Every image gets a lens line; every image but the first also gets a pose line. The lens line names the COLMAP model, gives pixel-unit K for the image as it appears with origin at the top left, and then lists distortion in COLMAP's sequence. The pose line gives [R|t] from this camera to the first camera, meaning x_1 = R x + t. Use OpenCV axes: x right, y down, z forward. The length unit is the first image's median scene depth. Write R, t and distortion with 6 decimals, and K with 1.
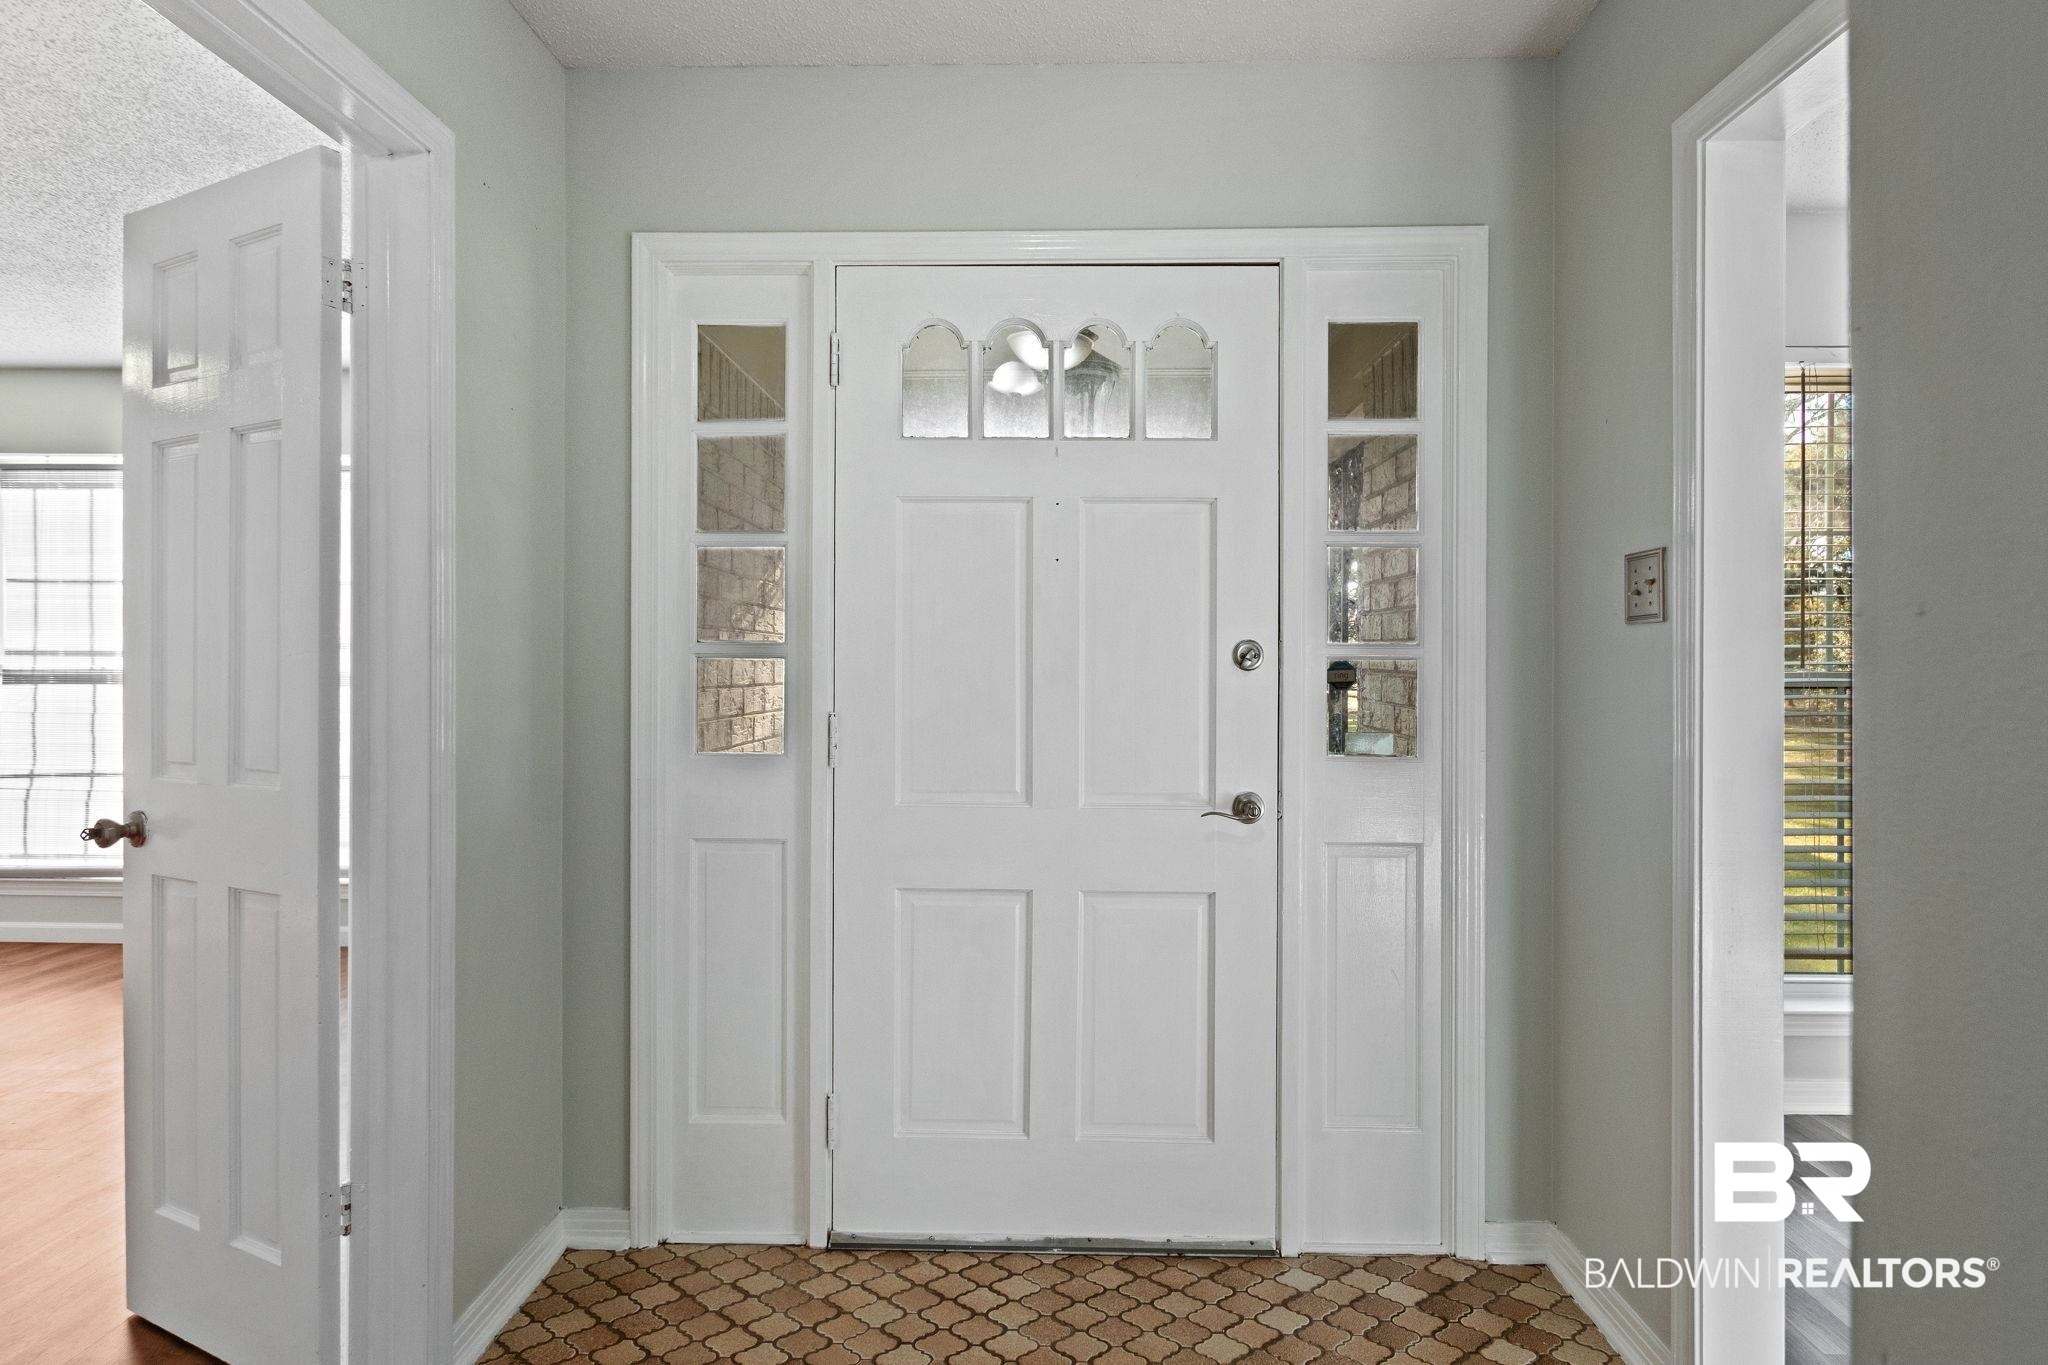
lens RADIAL K [[1043.8, 0, 1027.3], [0, 1043.8, 663.1], [0, 0, 1]] dist [0.001637, 0.000112]
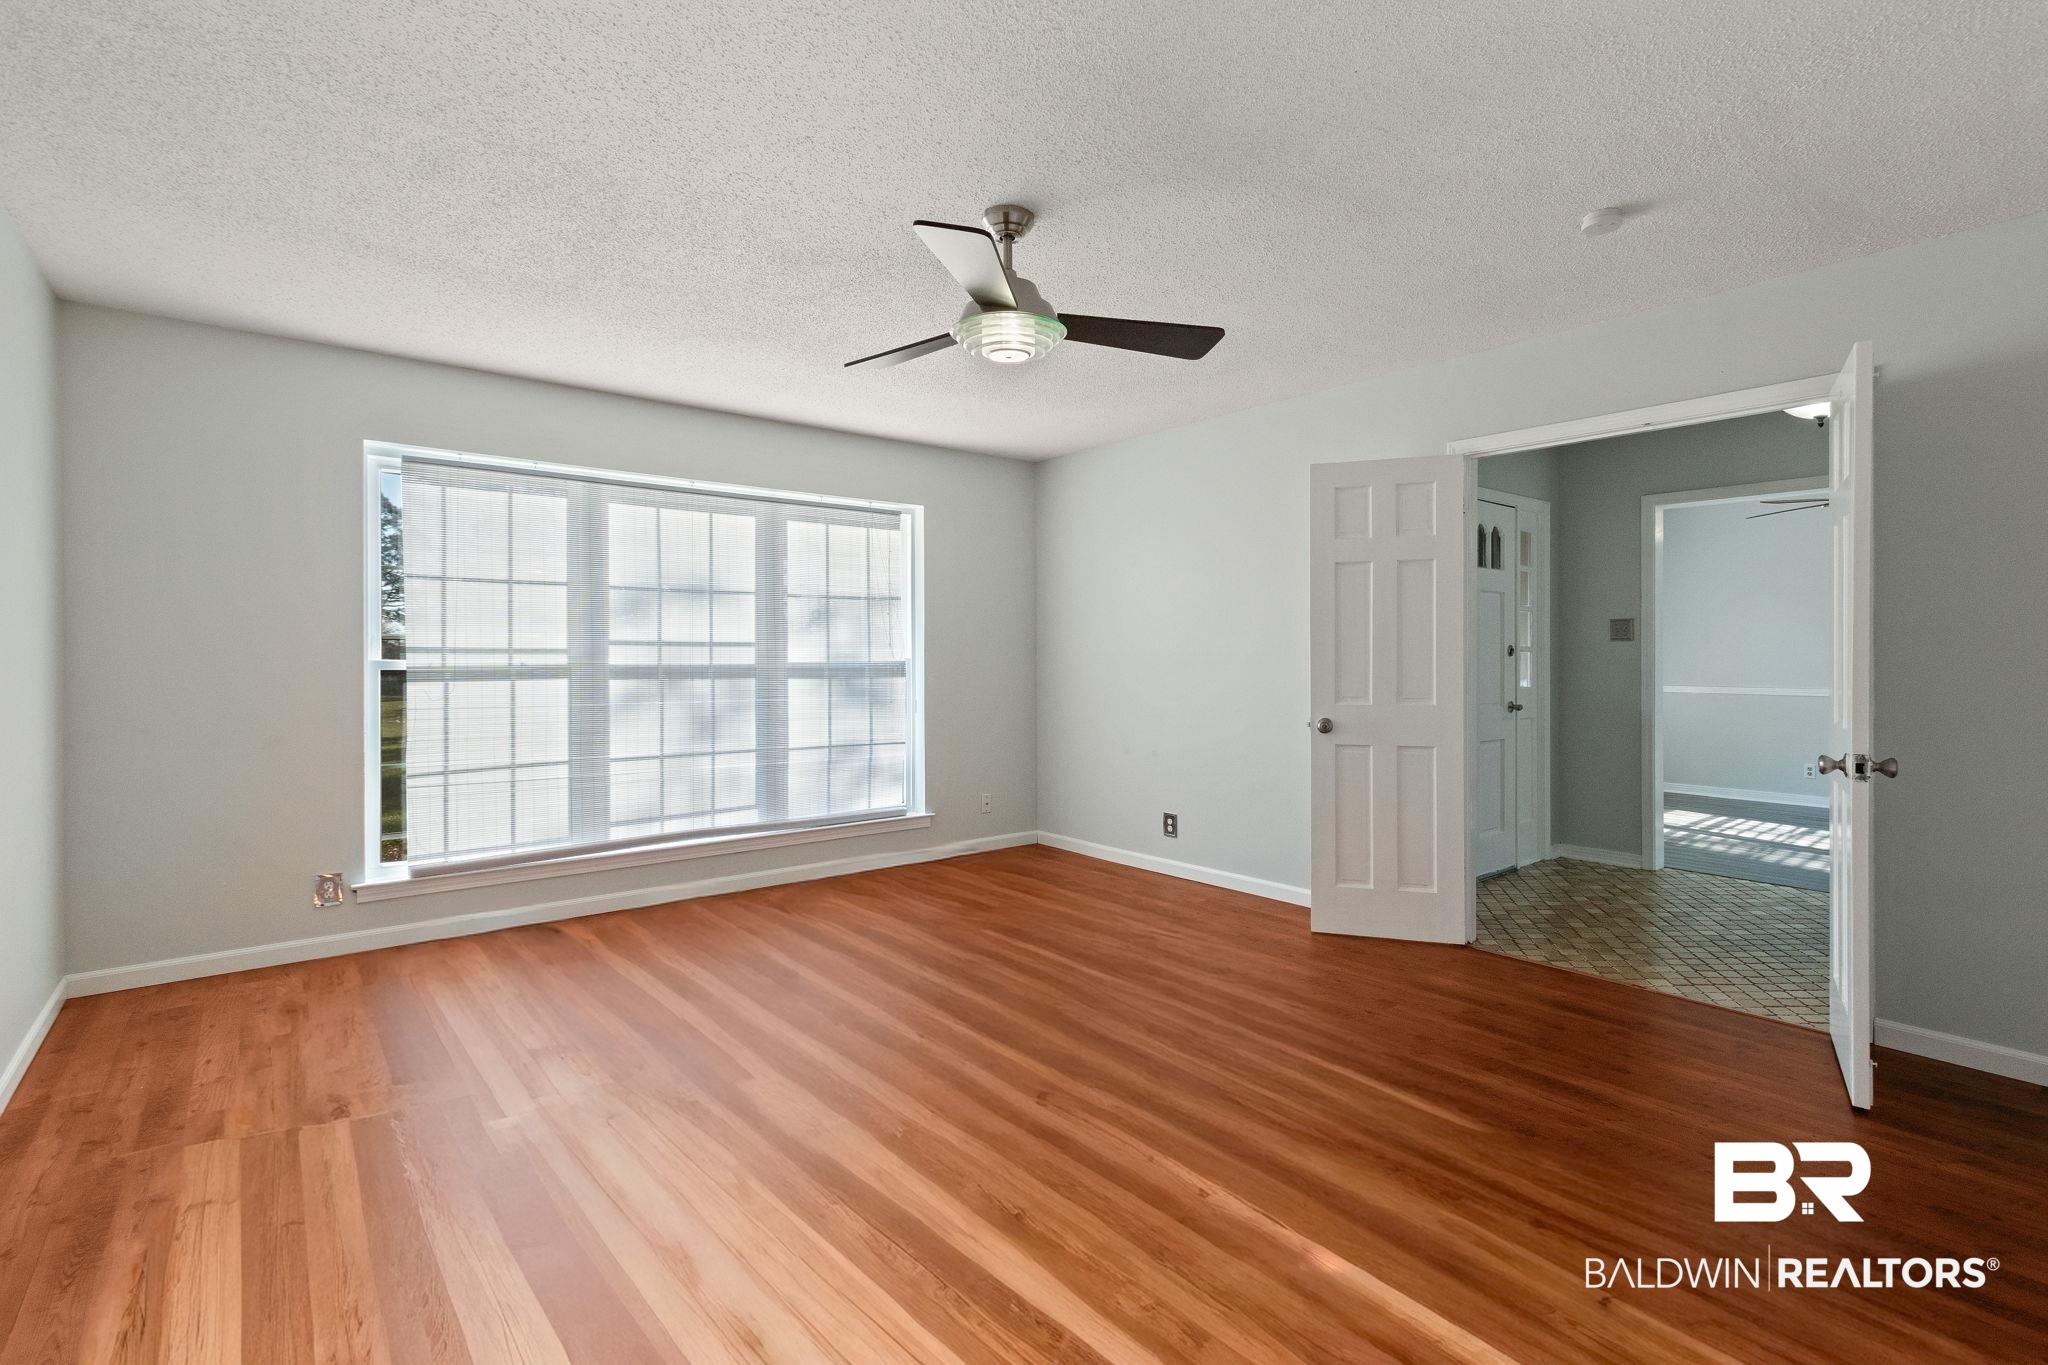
lens RADIAL K [[1043.8, 0, 1027.3], [0, 1043.8, 663.1], [0, 0, 1]] dist [0.001637, 0.000112]
pose [[0.795481, -0.007650, 0.605931, -1.137431], [0.006522, 0.999970, 0.004062, 0.001996], [-0.605944, 0.000721, 0.795507, -0.132022]]
